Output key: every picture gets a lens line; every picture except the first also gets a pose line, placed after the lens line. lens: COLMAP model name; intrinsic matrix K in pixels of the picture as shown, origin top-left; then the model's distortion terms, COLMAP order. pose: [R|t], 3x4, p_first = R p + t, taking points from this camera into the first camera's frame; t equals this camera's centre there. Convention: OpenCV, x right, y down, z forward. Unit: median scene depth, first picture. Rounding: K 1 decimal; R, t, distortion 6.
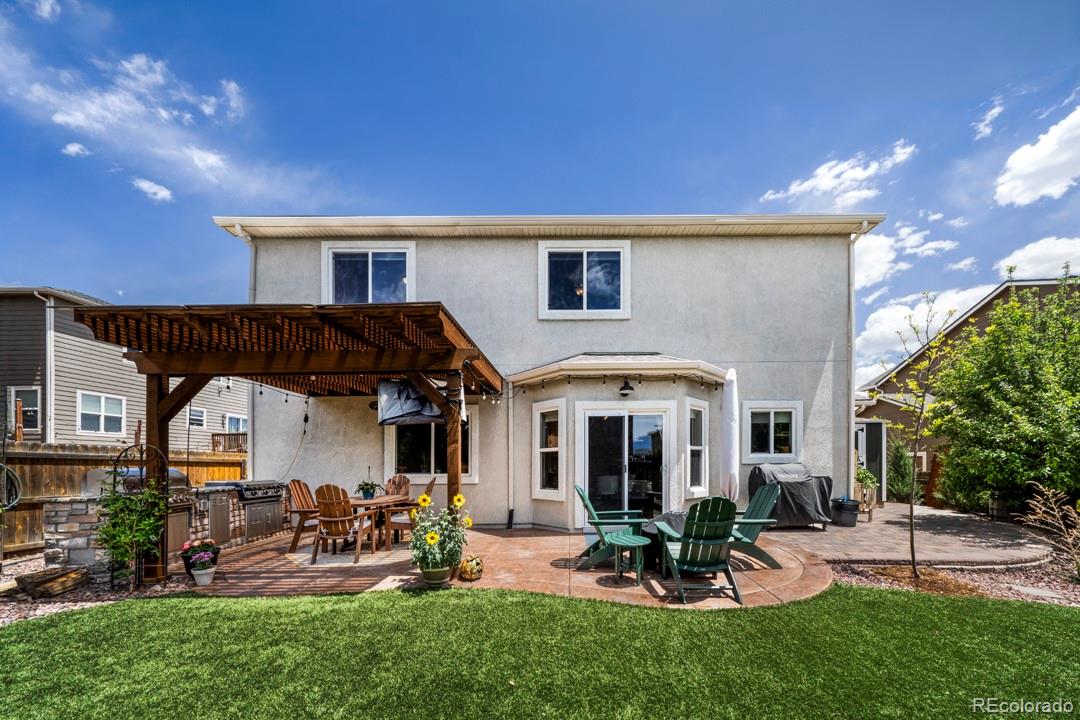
lens RADIAL K [[391.4, 0, 559.9], [0, 391.4, 461.5], [0, 0, 1]] dist [0.001721, 0.000144]
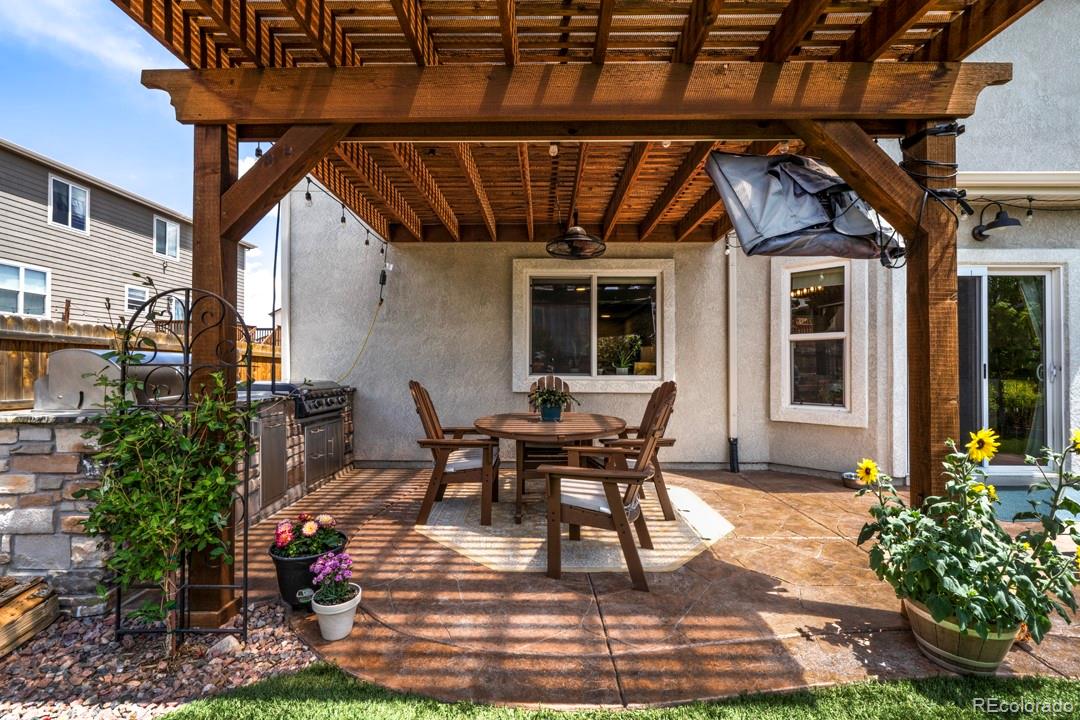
lens RADIAL K [[469.3, 0, 548.2], [0, 469.3, 369.4], [0, 0, 1]] dist [0.000135, -0.000239]
pose [[0.999803, 0.016897, -0.010419, -0.440767], [-0.016778, 0.999794, 0.011411, 0.018362], [0.010610, -0.011233, 0.999881, 0.330043]]
